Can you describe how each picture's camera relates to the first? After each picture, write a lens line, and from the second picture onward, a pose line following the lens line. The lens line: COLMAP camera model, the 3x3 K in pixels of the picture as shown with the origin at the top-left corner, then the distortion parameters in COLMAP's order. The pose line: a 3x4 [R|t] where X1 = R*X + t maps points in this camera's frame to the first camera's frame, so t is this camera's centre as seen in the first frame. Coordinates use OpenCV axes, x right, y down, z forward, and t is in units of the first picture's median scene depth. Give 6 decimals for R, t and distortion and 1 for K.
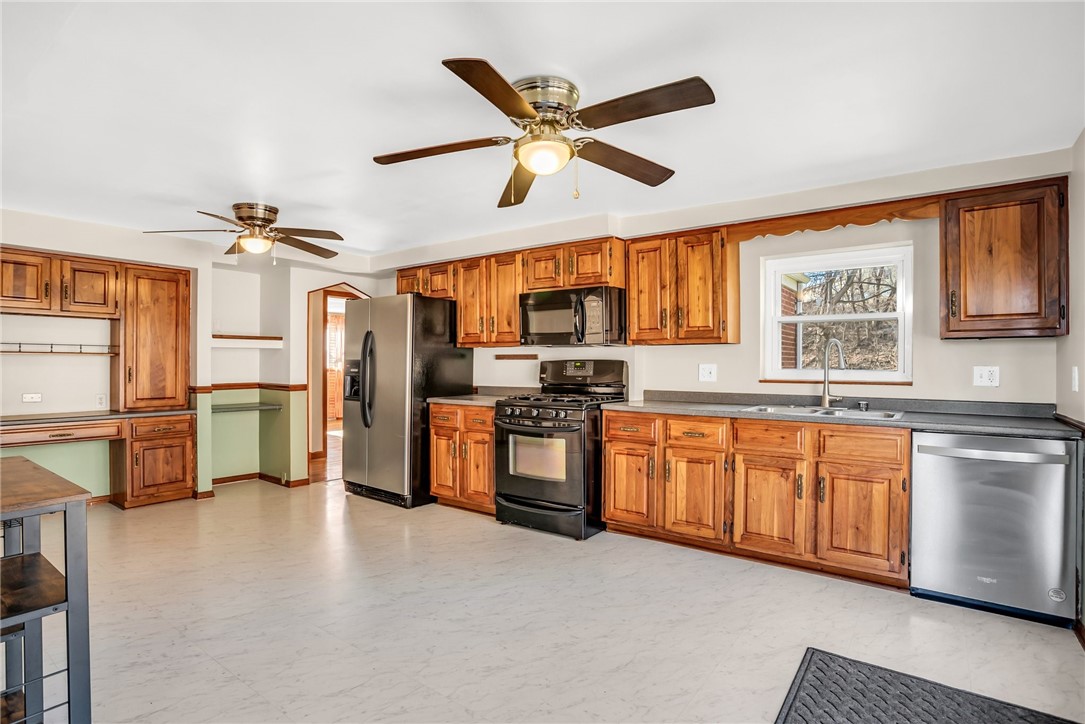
lens RADIAL K [[542.9, 0, 542.5], [0, 542.9, 362.0], [0, 0, 1]] dist [-0.079352, 0.032731]
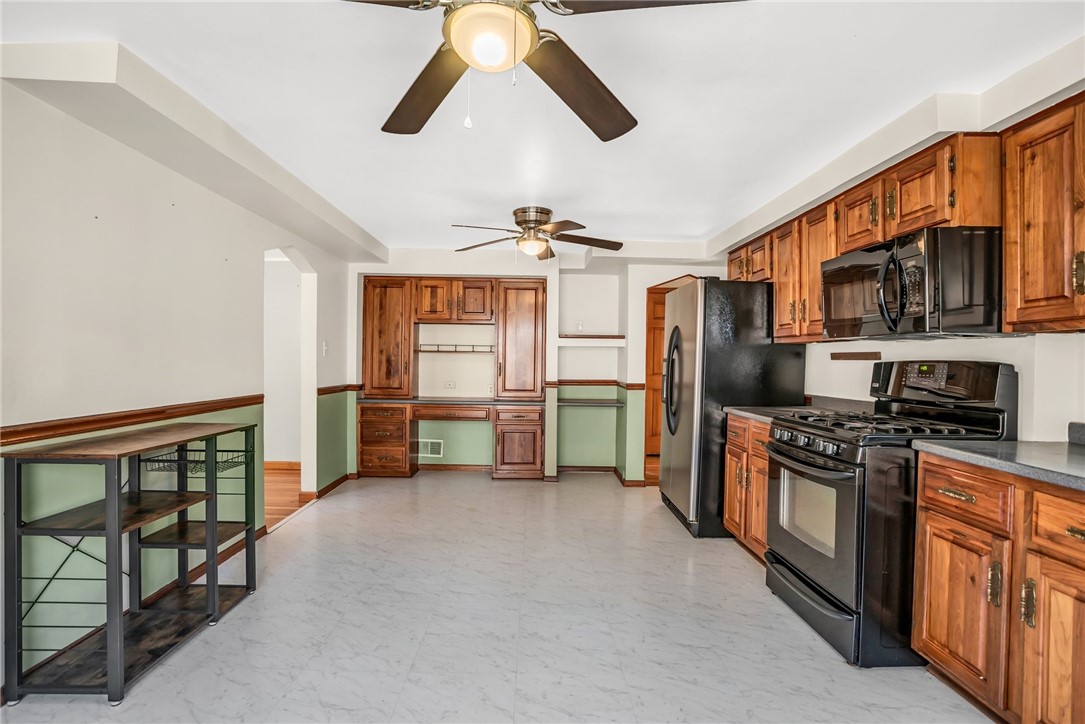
lens RADIAL K [[534.0, 0, 545.7], [0, 534.0, 363.0], [0, 0, 1]] dist [-0.069558, 0.032090]
pose [[0.615306, 0.013286, -0.788176, 0.263526], [-0.011638, 0.999902, 0.007770, -0.001394], [0.788202, 0.004391, 0.615401, 0.328411]]
